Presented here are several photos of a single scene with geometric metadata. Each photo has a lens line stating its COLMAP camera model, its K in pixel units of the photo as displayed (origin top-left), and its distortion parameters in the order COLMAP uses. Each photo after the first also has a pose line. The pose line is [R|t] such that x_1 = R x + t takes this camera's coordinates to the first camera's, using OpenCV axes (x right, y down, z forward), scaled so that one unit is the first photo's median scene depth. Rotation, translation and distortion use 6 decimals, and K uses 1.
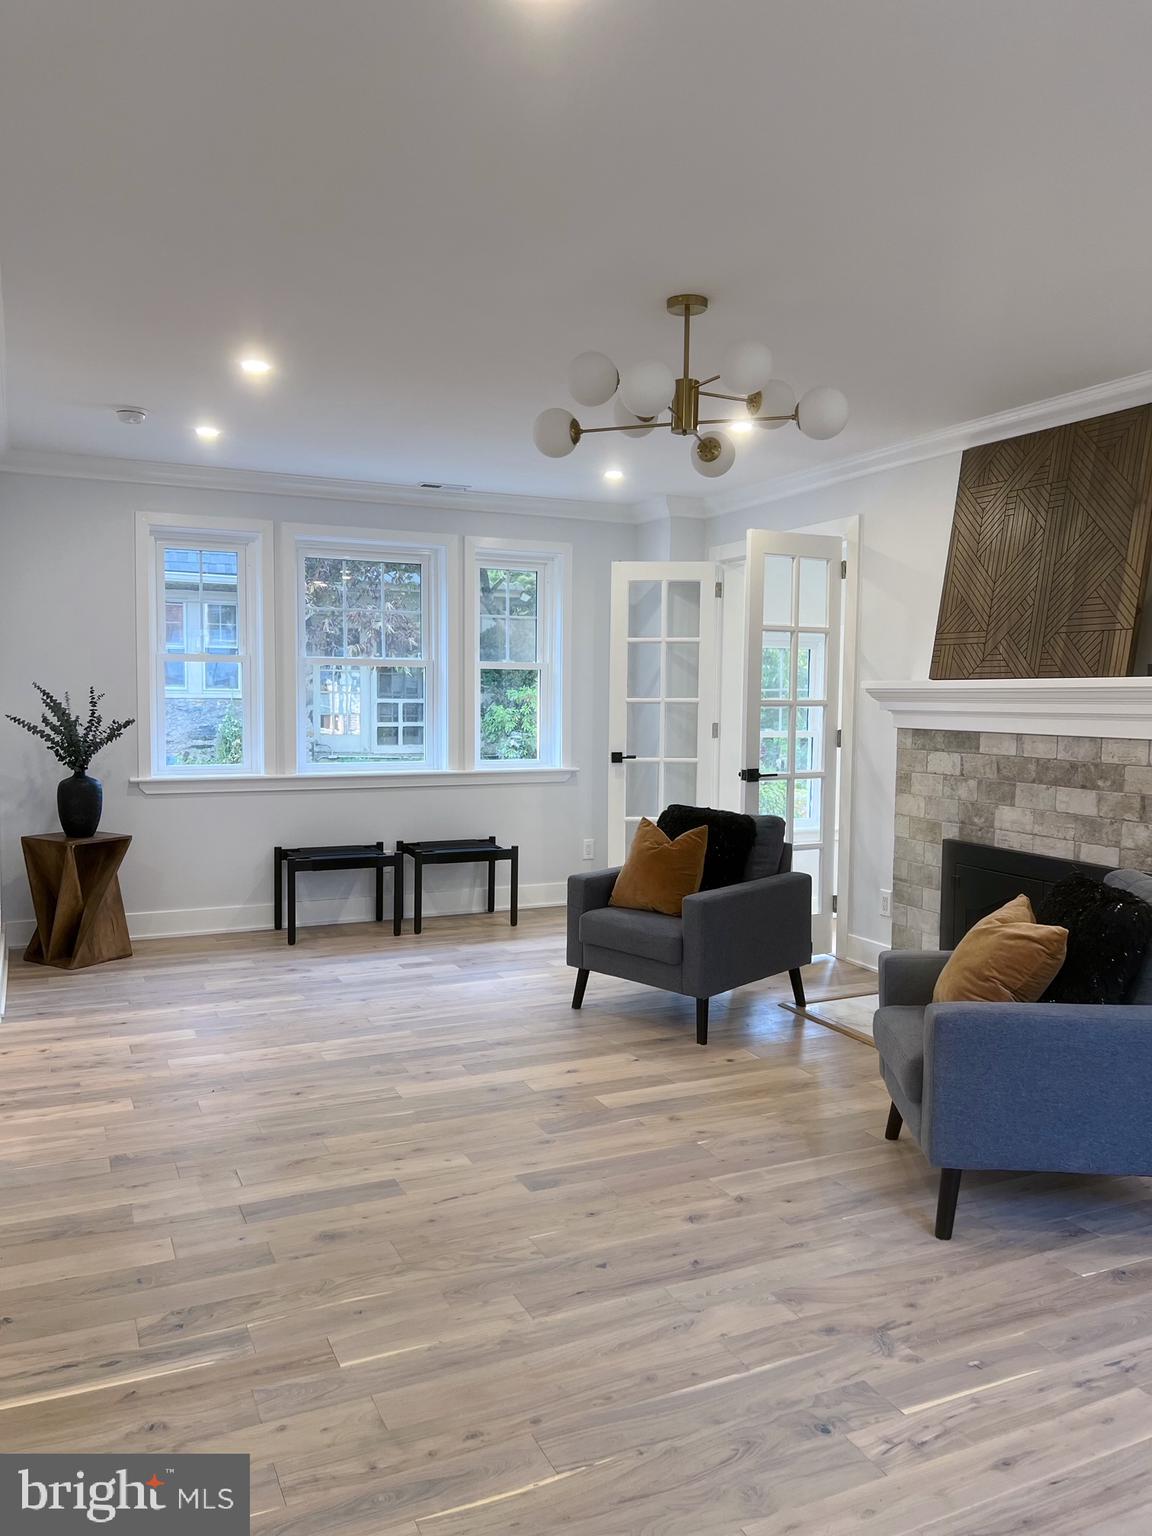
lens RADIAL K [[1157.2, 0, 583.7], [0, 1157.2, 766.9], [0, 0, 1]] dist [0.029981, -0.032655]
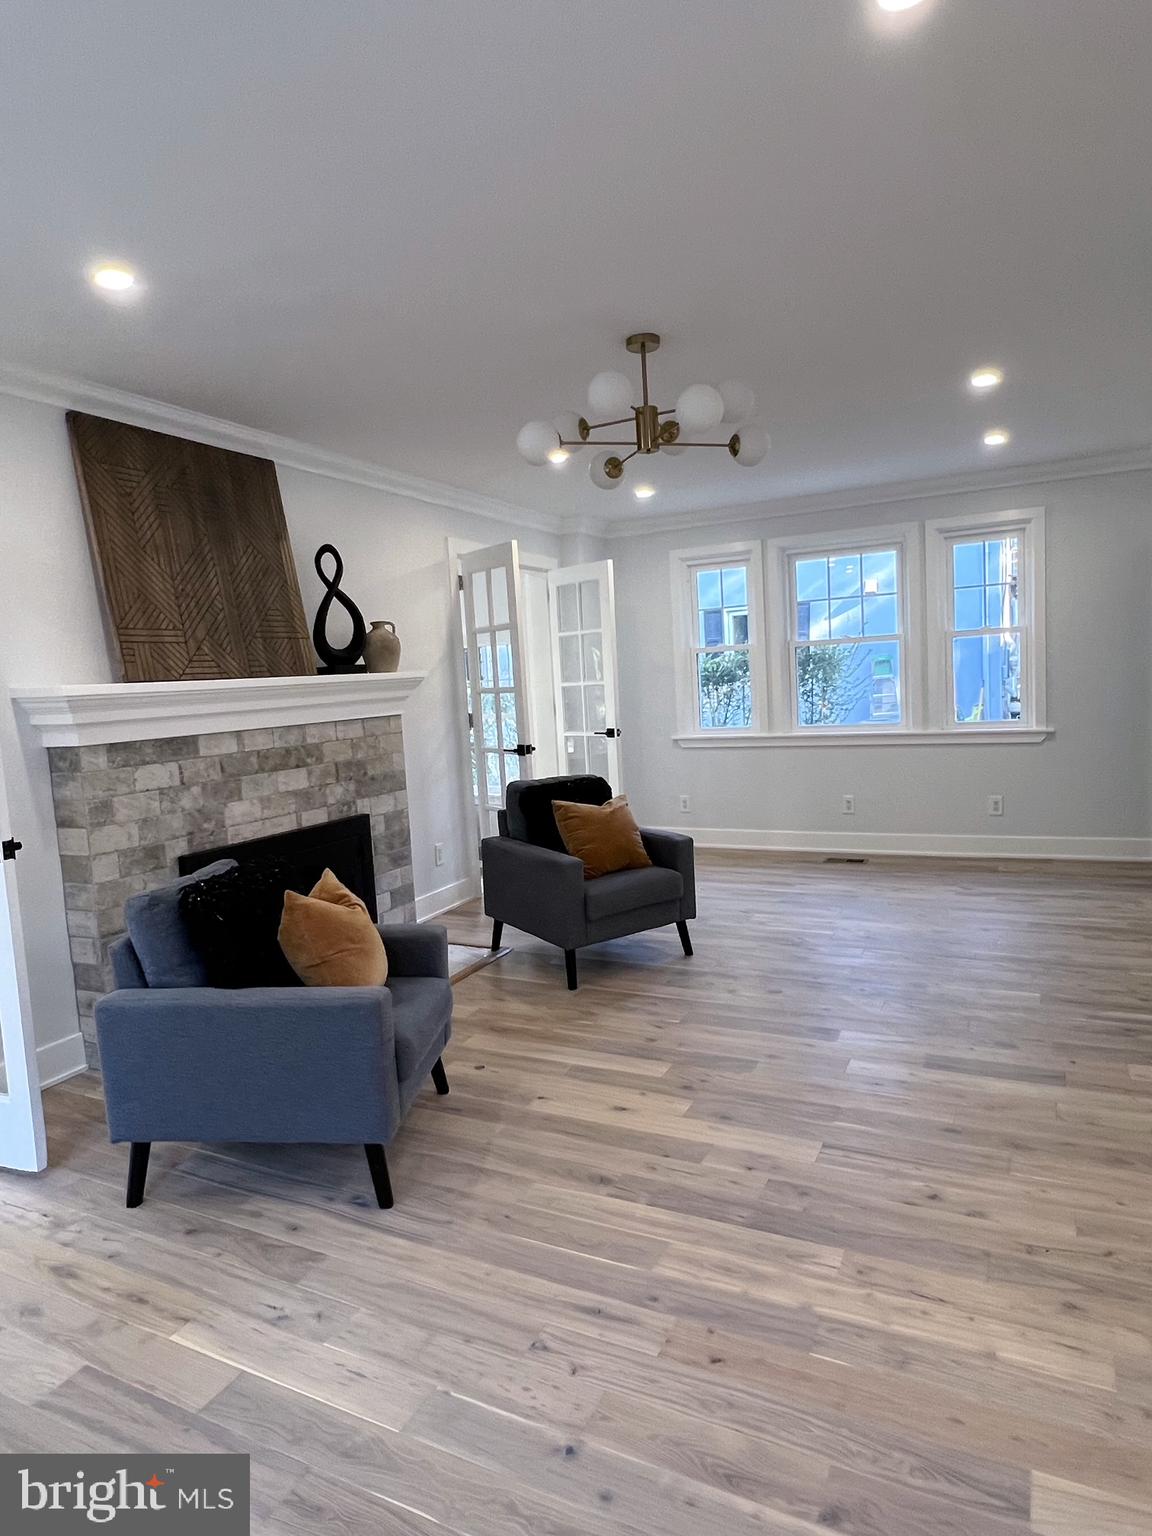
lens RADIAL K [[913.6, 0, 574.0], [0, 913.6, 770.3], [0, 0, 1]] dist [-0.002264, -0.000497]
pose [[-0.613565, -0.056237, 0.787639, -0.498628], [0.099666, 0.983969, 0.147893, -0.091158], [-0.783329, 0.169243, -0.598124, 1.343693]]
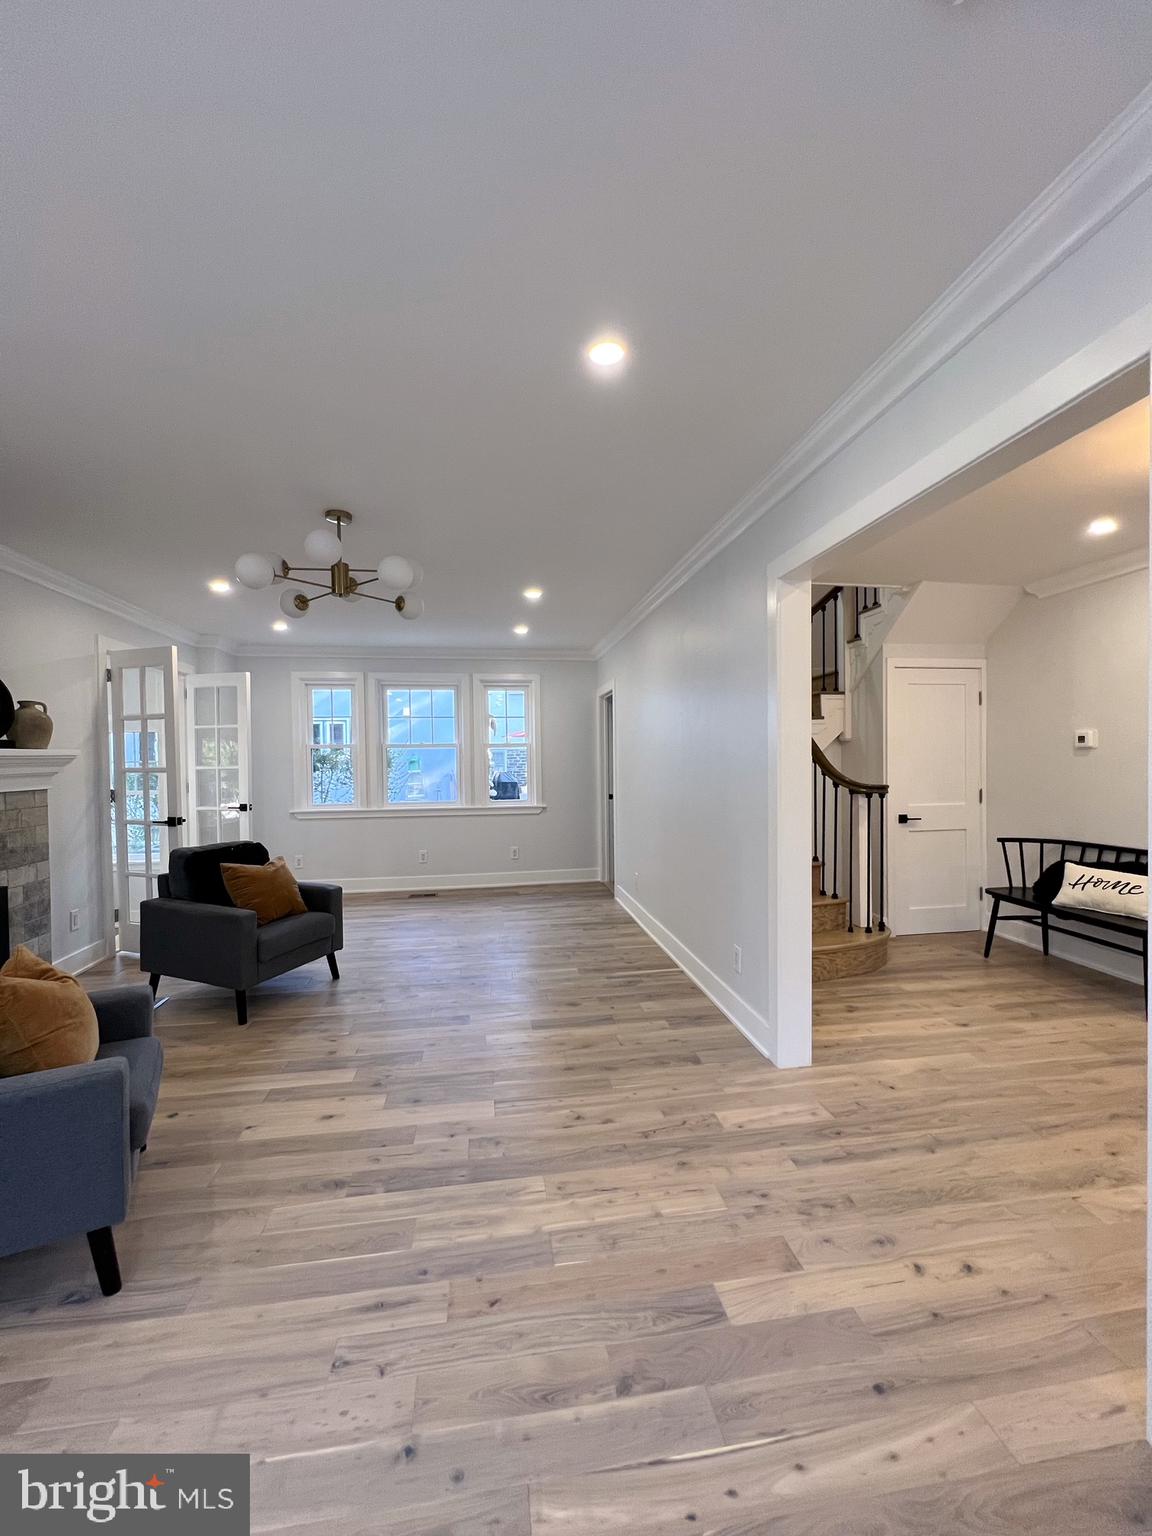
lens RADIAL K [[611.2, 0, 571.9], [0, 611.2, 768.8], [0, 0, 1]] dist [-0.003432, 0.000792]
pose [[-0.956207, -0.004181, 0.292662, -0.370051], [0.020160, 0.996583, 0.080104, -0.090579], [-0.291997, 0.082496, -0.952855, 1.384375]]
